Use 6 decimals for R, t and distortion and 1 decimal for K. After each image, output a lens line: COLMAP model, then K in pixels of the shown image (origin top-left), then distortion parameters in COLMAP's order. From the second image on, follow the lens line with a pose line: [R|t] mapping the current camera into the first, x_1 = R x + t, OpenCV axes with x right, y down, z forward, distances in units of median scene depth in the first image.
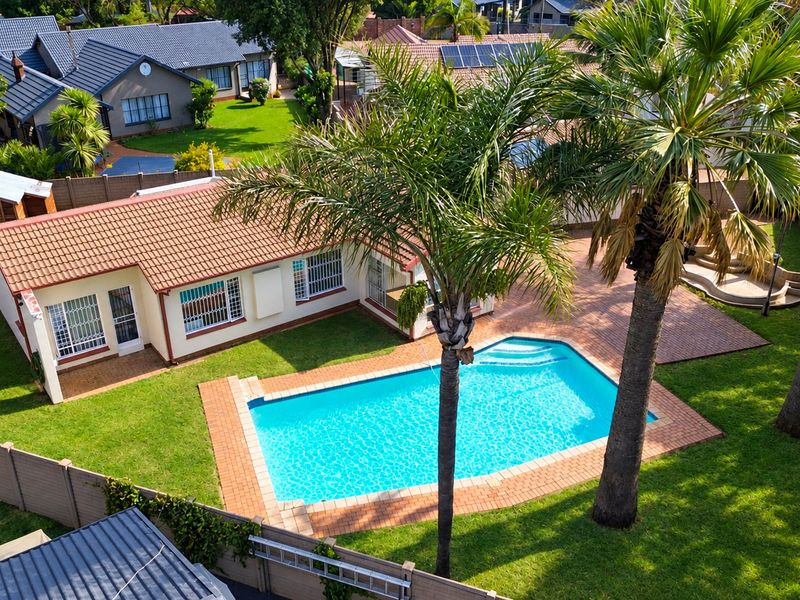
lens RADIAL K [[752.2, 0, 399.0], [0, 752.2, 299.9], [0, 0, 1]] dist [0.029545, 0.000000]
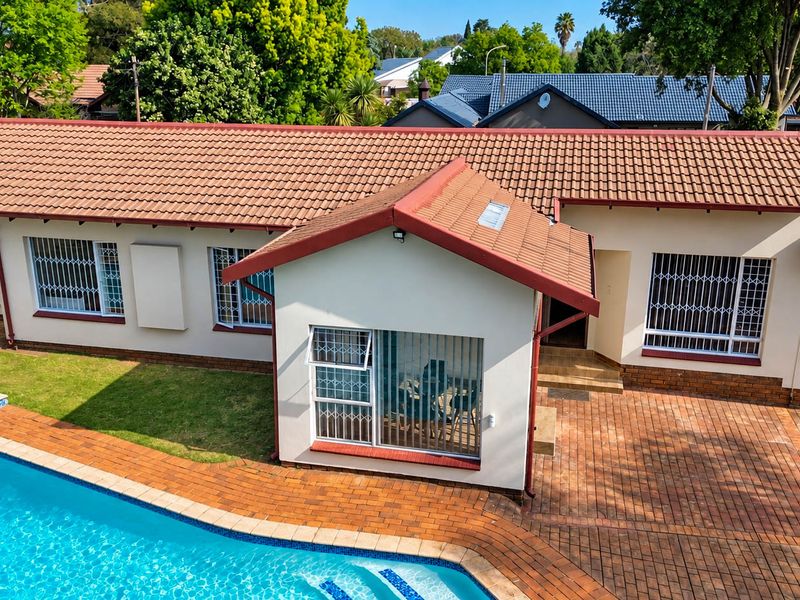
lens RADIAL K [[752.2, 0, 399.5], [0, 752.2, 304.1], [0, 0, 1]] dist [0.029545, 0.000000]
pose [[0.645555, 0.218568, -0.731770, 0.375179], [-0.346519, 0.937693, -0.025620, -0.047338], [0.680576, 0.270112, 0.681070, 0.742458]]
